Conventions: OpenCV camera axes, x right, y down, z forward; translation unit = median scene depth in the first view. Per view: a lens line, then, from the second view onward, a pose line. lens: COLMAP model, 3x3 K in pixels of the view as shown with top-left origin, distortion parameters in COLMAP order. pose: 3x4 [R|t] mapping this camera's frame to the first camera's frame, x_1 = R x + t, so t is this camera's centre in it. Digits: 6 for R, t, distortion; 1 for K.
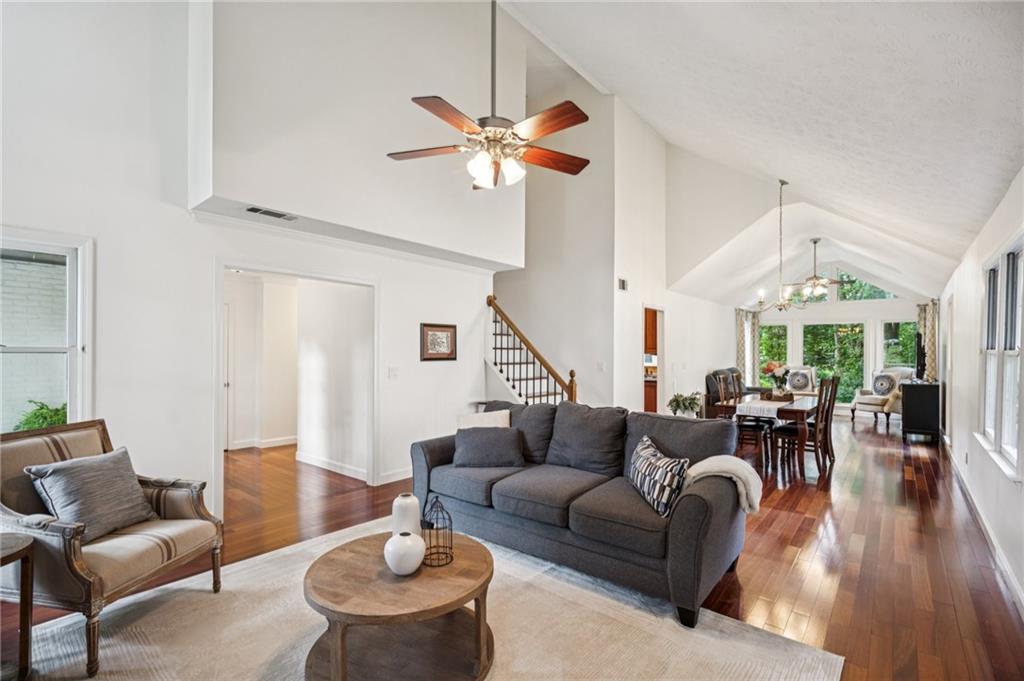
lens RADIAL K [[478.8, 0, 512.0], [0, 478.8, 340.5], [0, 0, 1]] dist [-0.000810, -0.000040]
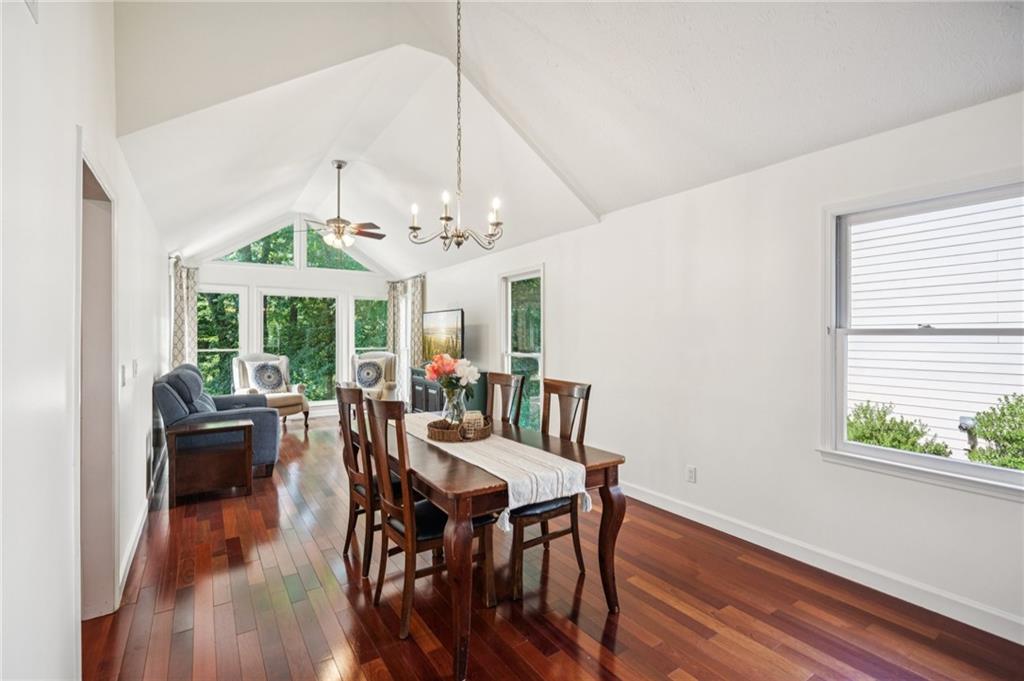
lens RADIAL K [[467.8, 0, 508.3], [0, 467.8, 333.2], [0, 0, 1]] dist [0.022279, 0.000454]
pose [[0.300979, -0.000383, 0.953631, 0.090035], [-0.019445, 0.999790, 0.006539, 0.014044], [-0.953432, -0.020512, 0.300909, 0.586396]]
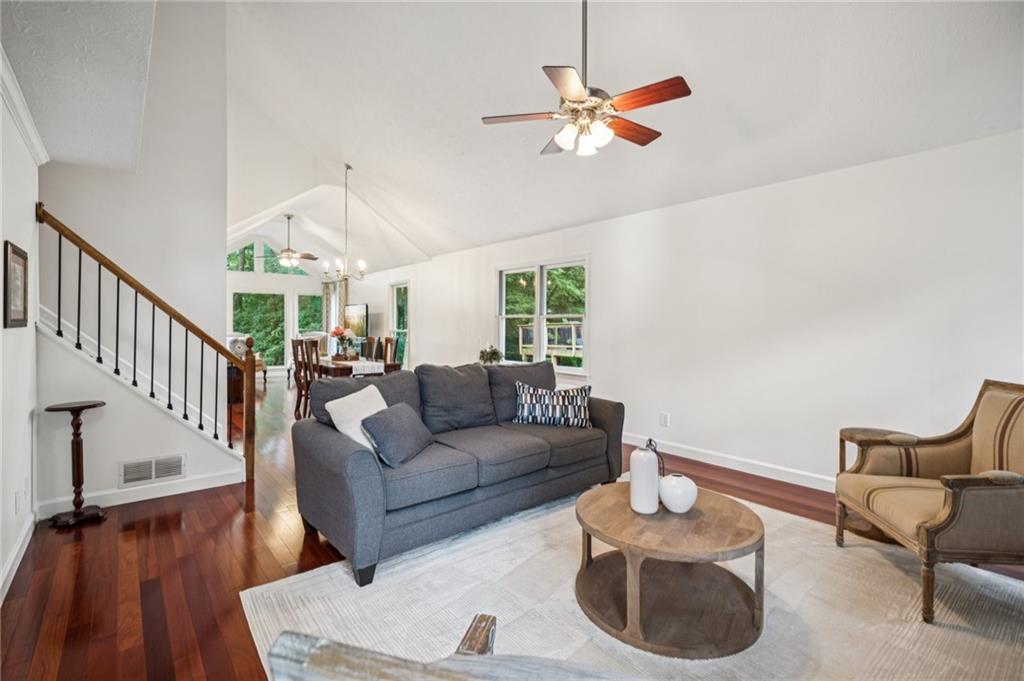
lens RADIAL K [[478.7, 0, 511.8], [0, 478.7, 321.3], [0, 0, 1]] dist [-0.000438, -0.000083]
pose [[0.197559, 0.001406, 0.980290, -0.335510], [-0.022515, 0.999742, 0.003103, 0.015184], [-0.980032, -0.022684, 0.197539, 0.288169]]
